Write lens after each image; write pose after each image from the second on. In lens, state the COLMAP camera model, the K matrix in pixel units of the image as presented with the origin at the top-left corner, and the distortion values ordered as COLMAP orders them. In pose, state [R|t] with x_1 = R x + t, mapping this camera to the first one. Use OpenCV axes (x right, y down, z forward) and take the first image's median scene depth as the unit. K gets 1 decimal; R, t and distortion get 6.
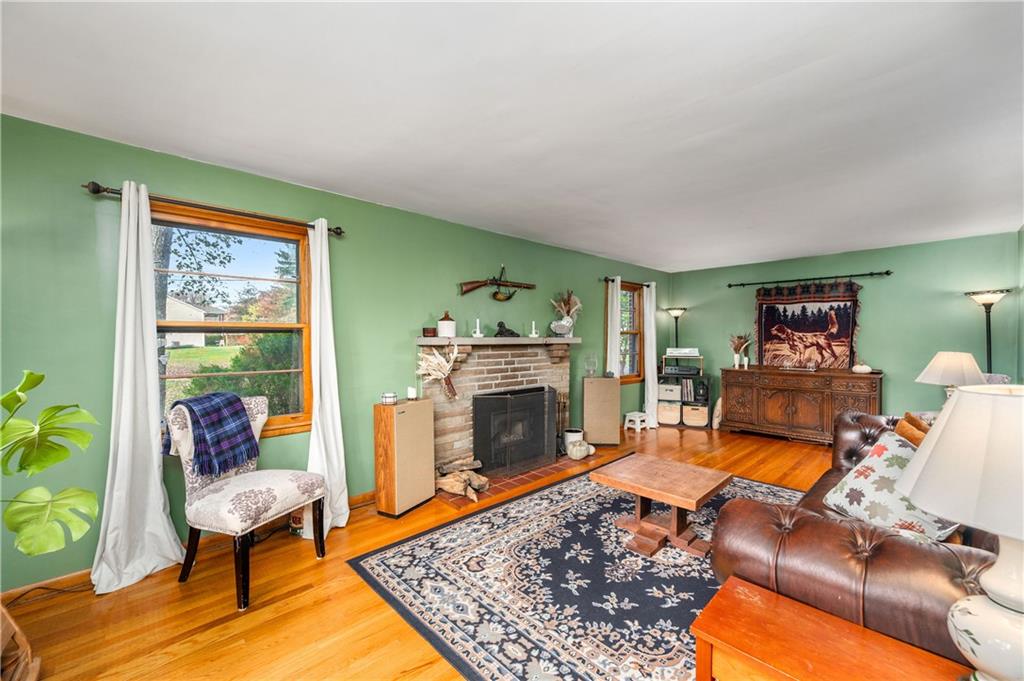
lens RADIAL K [[408.1, 0, 514.1], [0, 408.1, 344.9], [0, 0, 1]] dist [-0.002743, -0.000352]
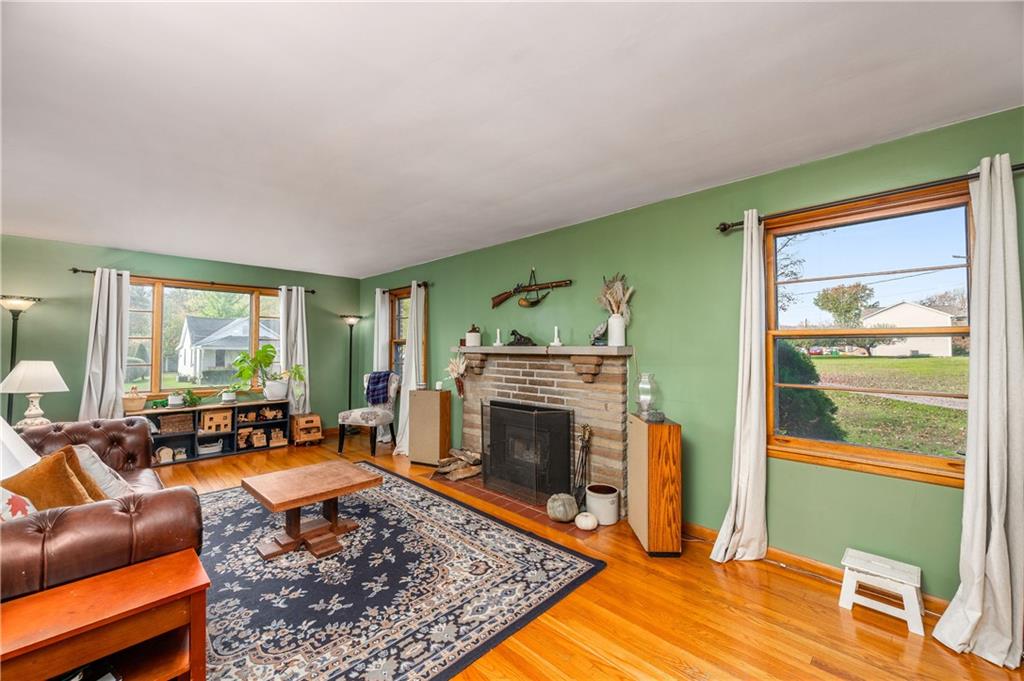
lens RADIAL K [[408.1, 0, 508.4], [0, 408.1, 336.2], [0, 0, 1]] dist [-0.002743, -0.000352]
pose [[0.021622, -0.023993, -0.999478, 1.133250], [-0.016147, 0.999573, -0.024345, -0.022675], [0.999636, 0.016665, 0.021225, 1.175520]]
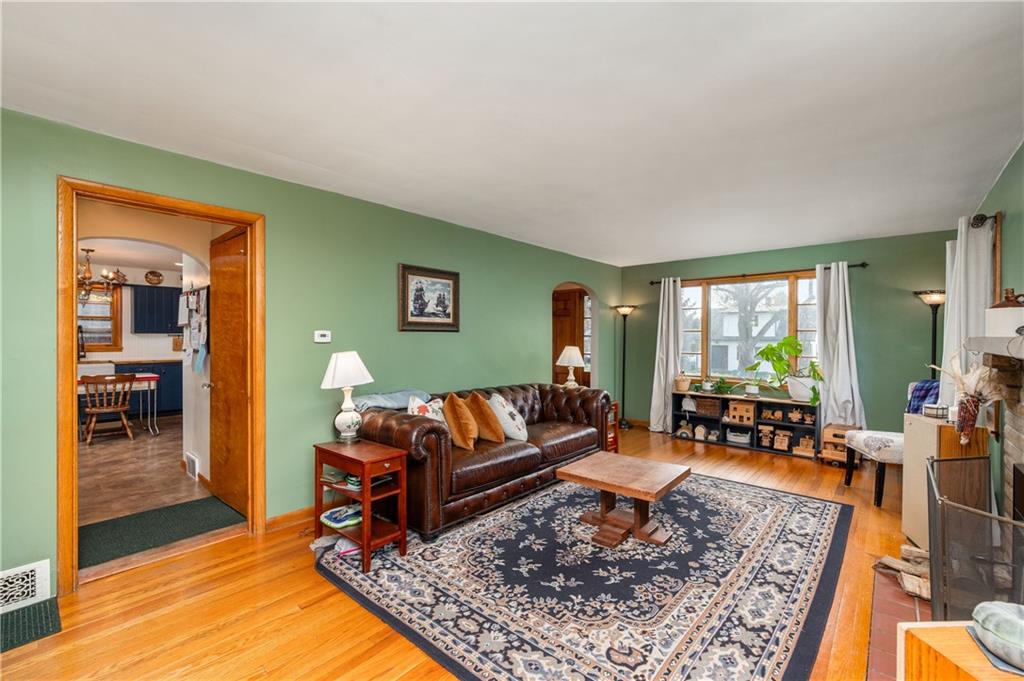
lens RADIAL K [[431.2, 0, 515.8], [0, 431.2, 338.9], [0, 0, 1]] dist [0.003965, 0.000205]
pose [[-0.995769, -0.000084, -0.091890, 0.589581], [-0.001707, 0.999844, 0.017582, -0.028330], [0.091874, 0.017665, -0.995614, 1.650812]]
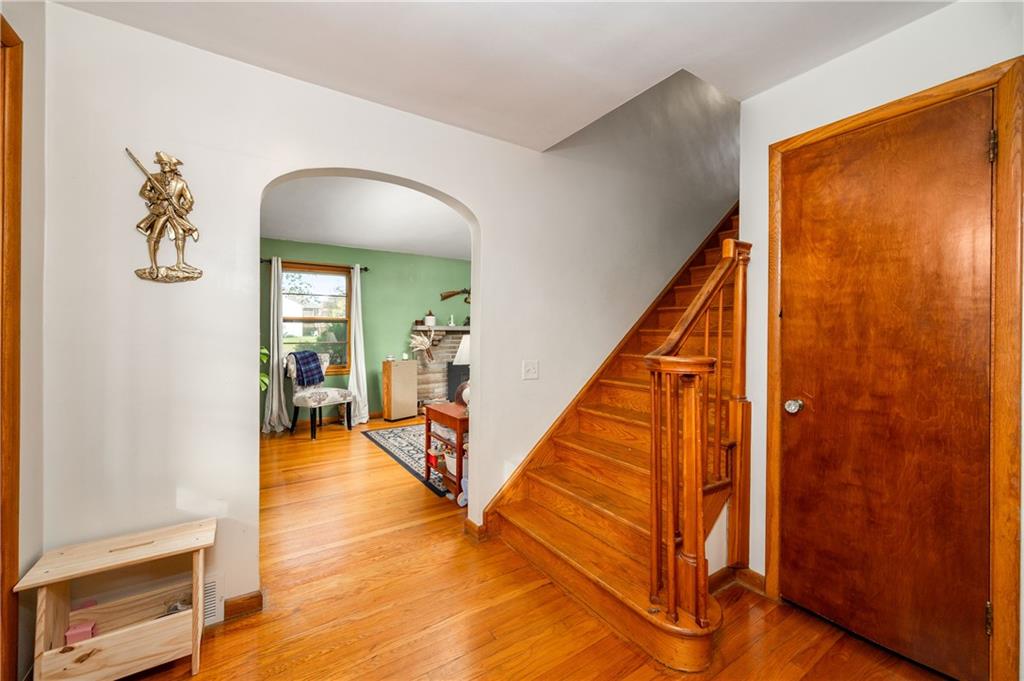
lens RADIAL K [[408.1, 0, 507.1], [0, 408.1, 333.7], [0, 0, 1]] dist [-0.002743, -0.000352]
pose [[0.982978, 0.009102, -0.183500, 0.498843], [-0.011089, 0.999890, -0.009808, 0.029225], [0.183391, 0.011676, 0.982971, -0.652868]]
